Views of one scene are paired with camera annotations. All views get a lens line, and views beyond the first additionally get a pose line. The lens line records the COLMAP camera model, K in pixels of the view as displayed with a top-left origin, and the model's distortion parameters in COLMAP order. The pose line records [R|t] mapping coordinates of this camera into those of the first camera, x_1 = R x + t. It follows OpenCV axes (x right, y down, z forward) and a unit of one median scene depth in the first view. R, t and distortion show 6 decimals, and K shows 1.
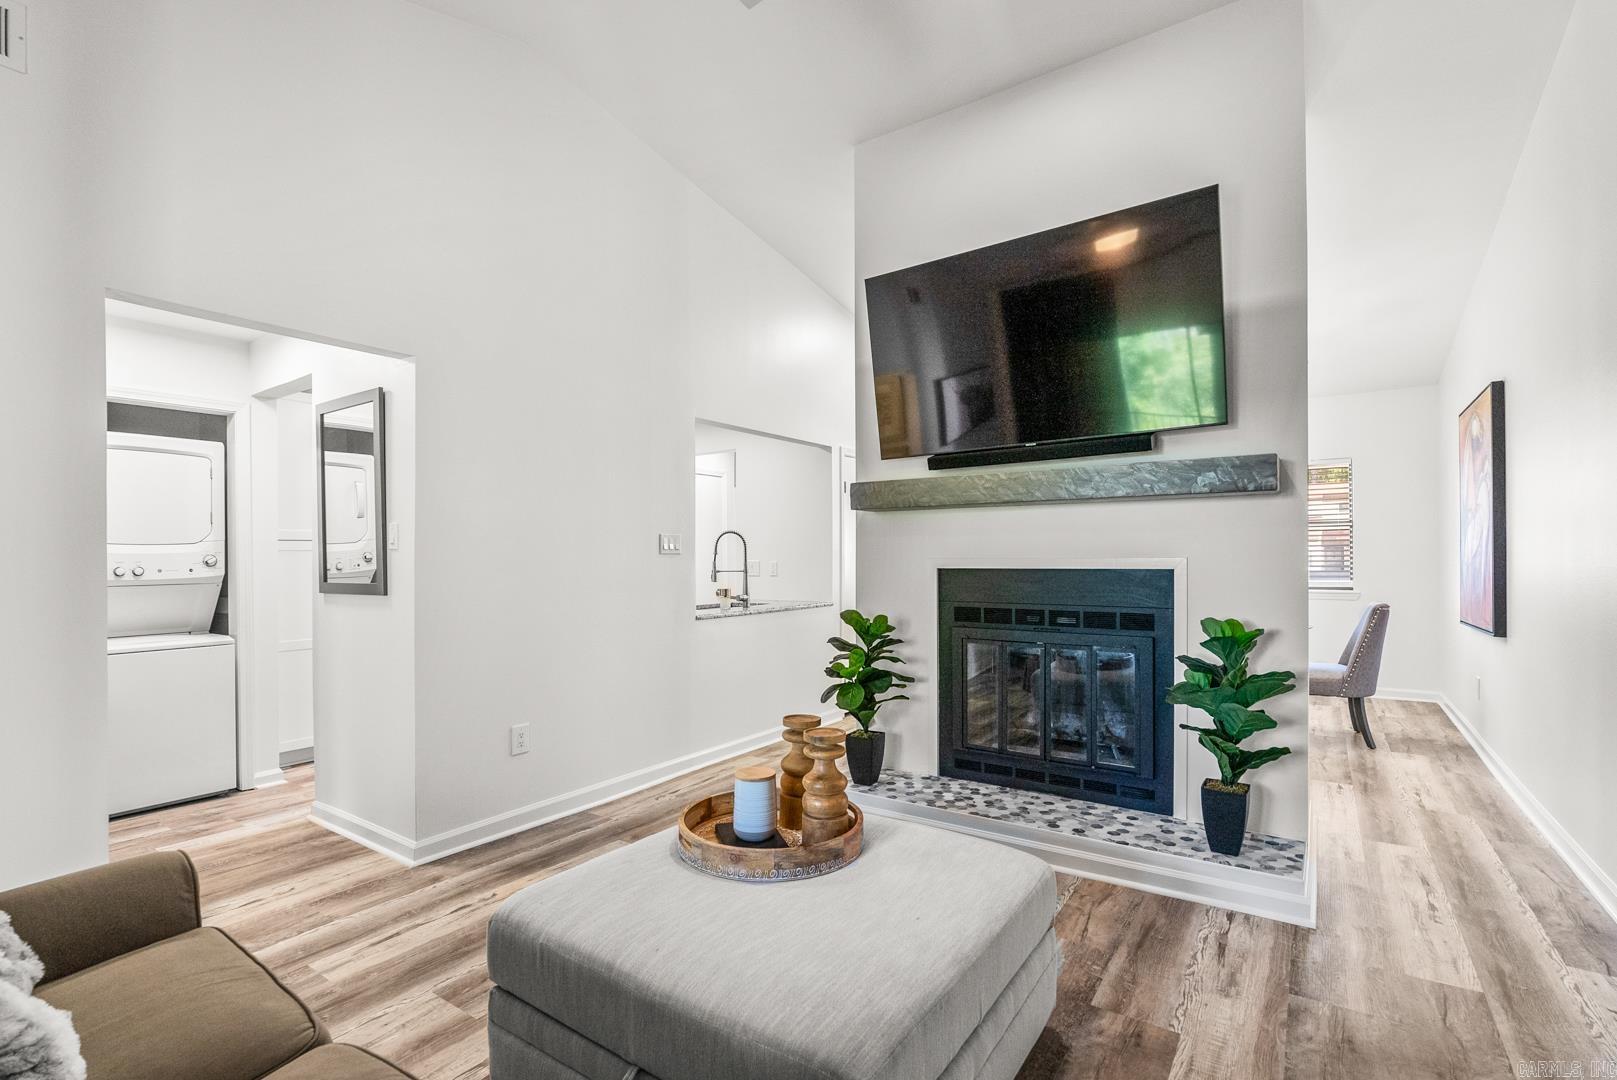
lens RADIAL K [[739.8, 0, 816.2], [0, 739.8, 564.6], [0, 0, 1]] dist [-0.002309, 0.000010]
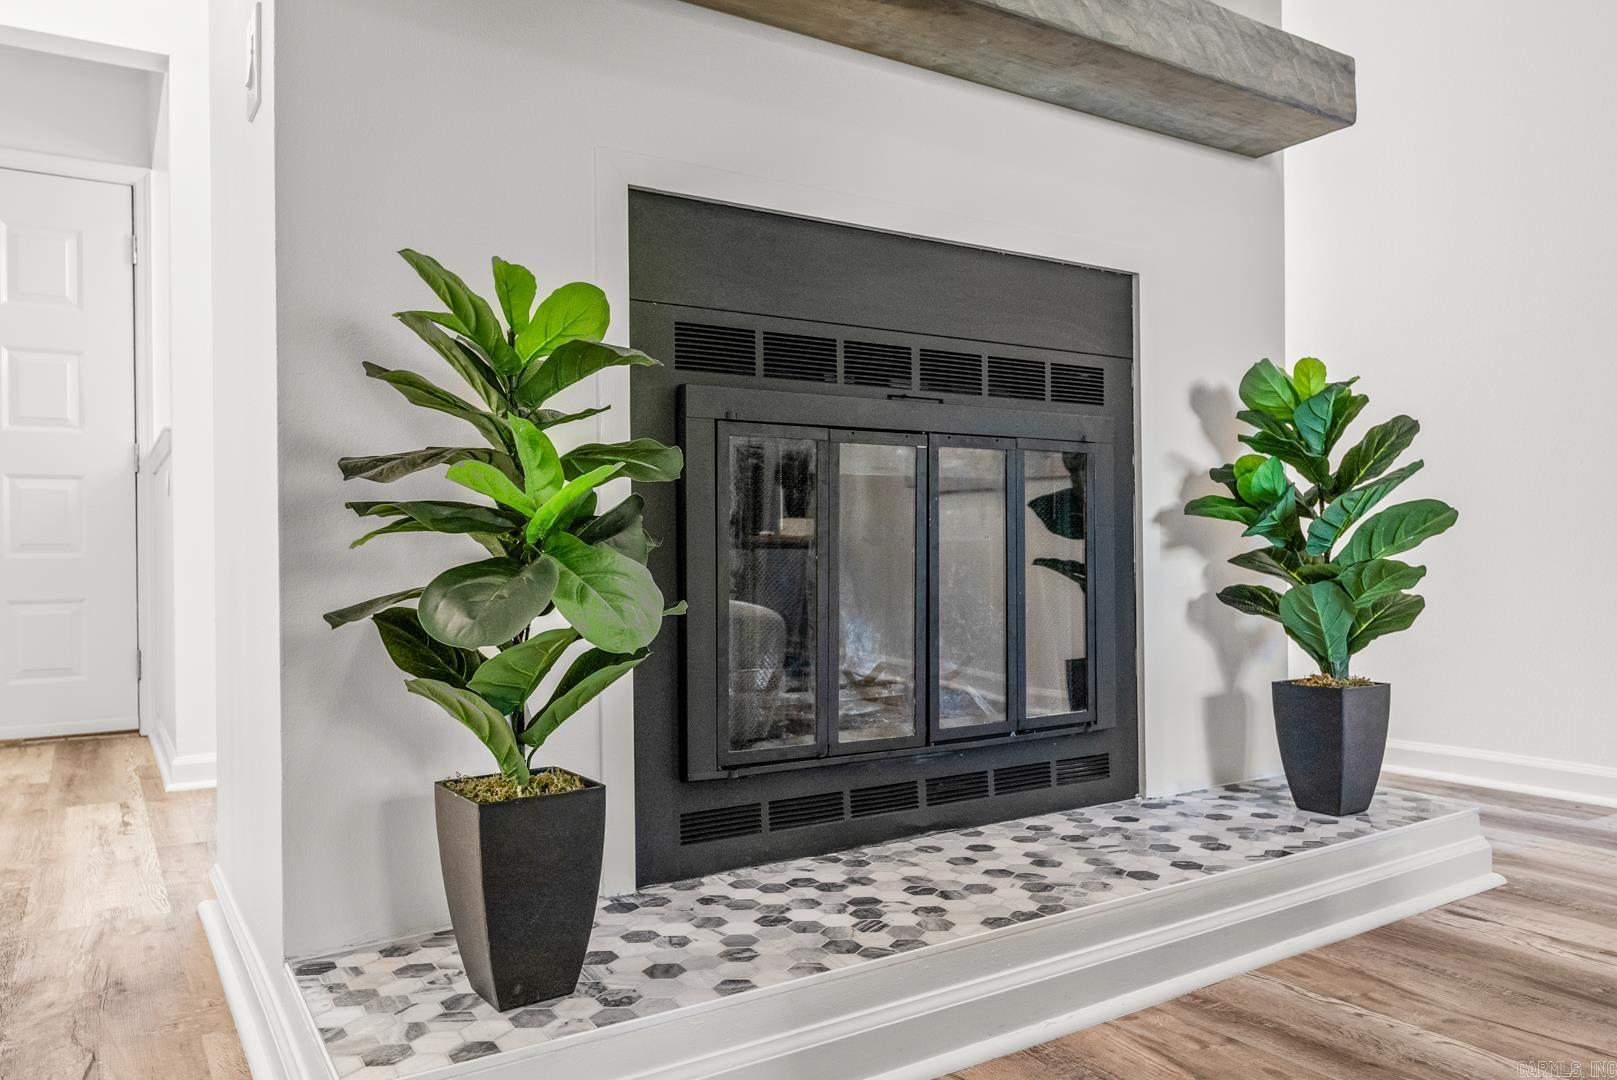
lens RADIAL K [[1134.4, 0, 808.5], [0, 1134.4, 540.0], [0, 0, 1]] dist [-0.000893, 0.005886]
pose [[0.388355, 0.016099, 0.921369, -0.253442], [0.017096, 0.999549, -0.024671, 0.179158], [-0.921351, 0.025333, 0.387905, 0.854045]]
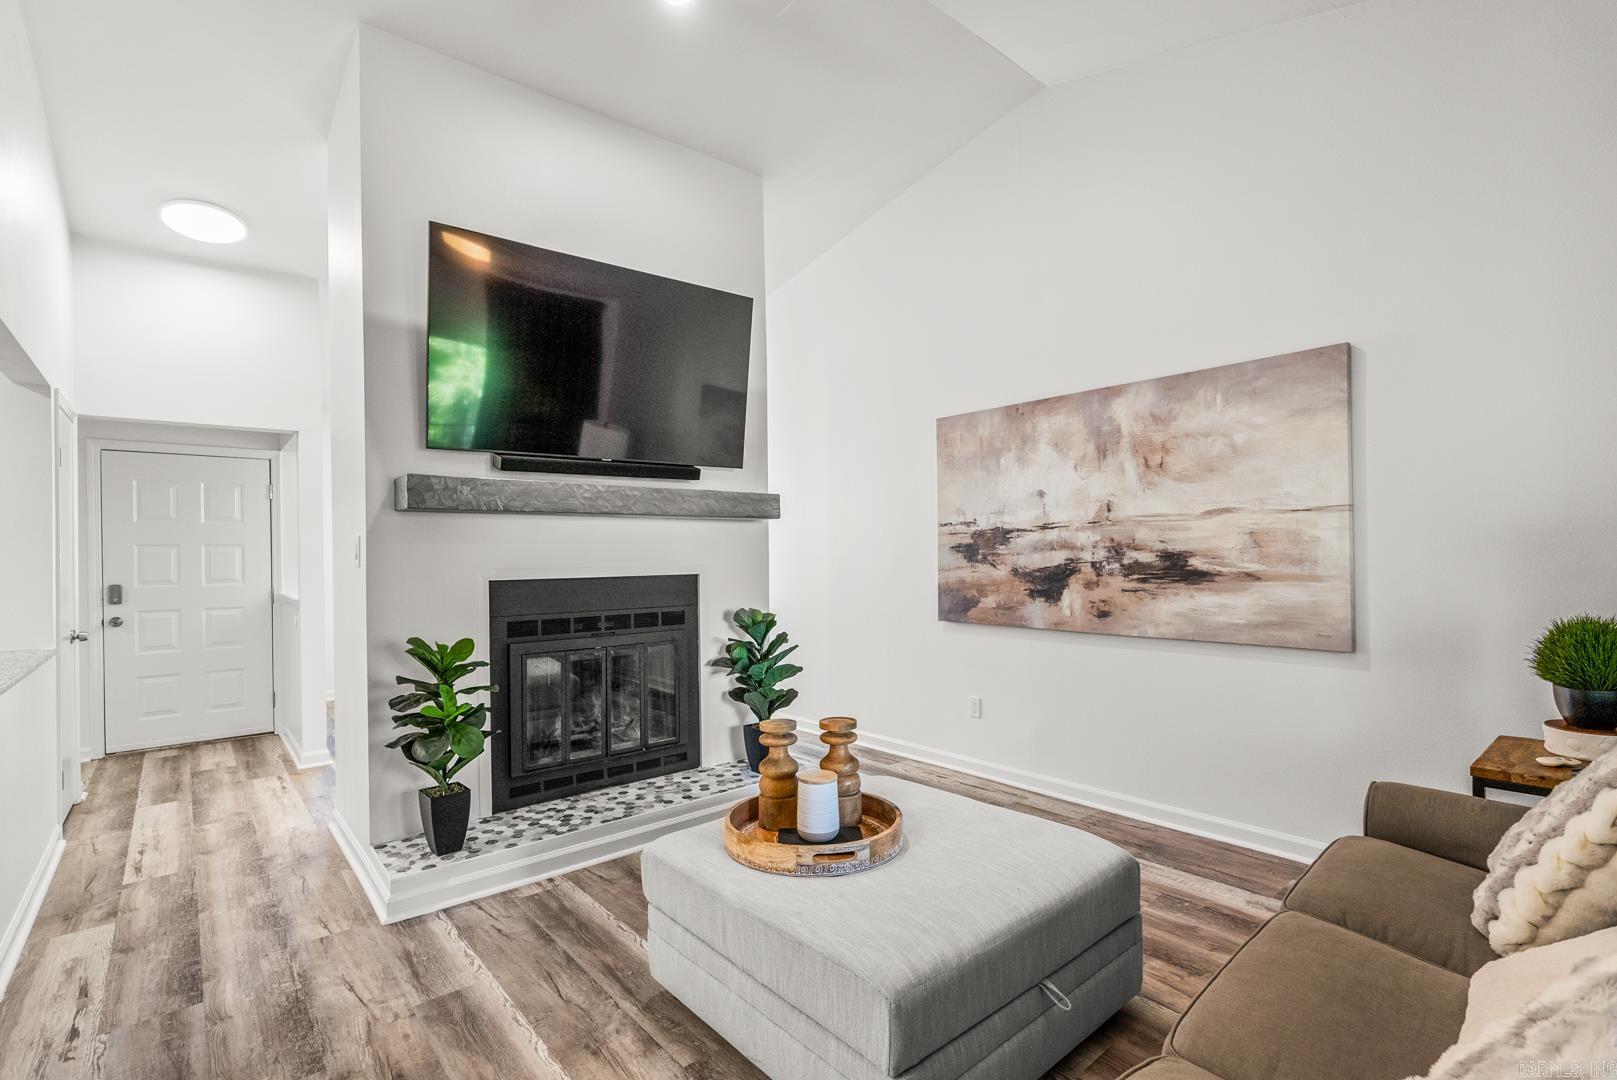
lens RADIAL K [[739.9, 0, 803.1], [0, 739.9, 550.4], [0, 0, 1]] dist [-0.002670, -0.000728]
pose [[0.260581, 0.012844, 0.965367, -0.668655], [0.019787, 0.999630, -0.018641, -0.007202], [-0.965249, 0.023959, 0.260230, 0.455081]]
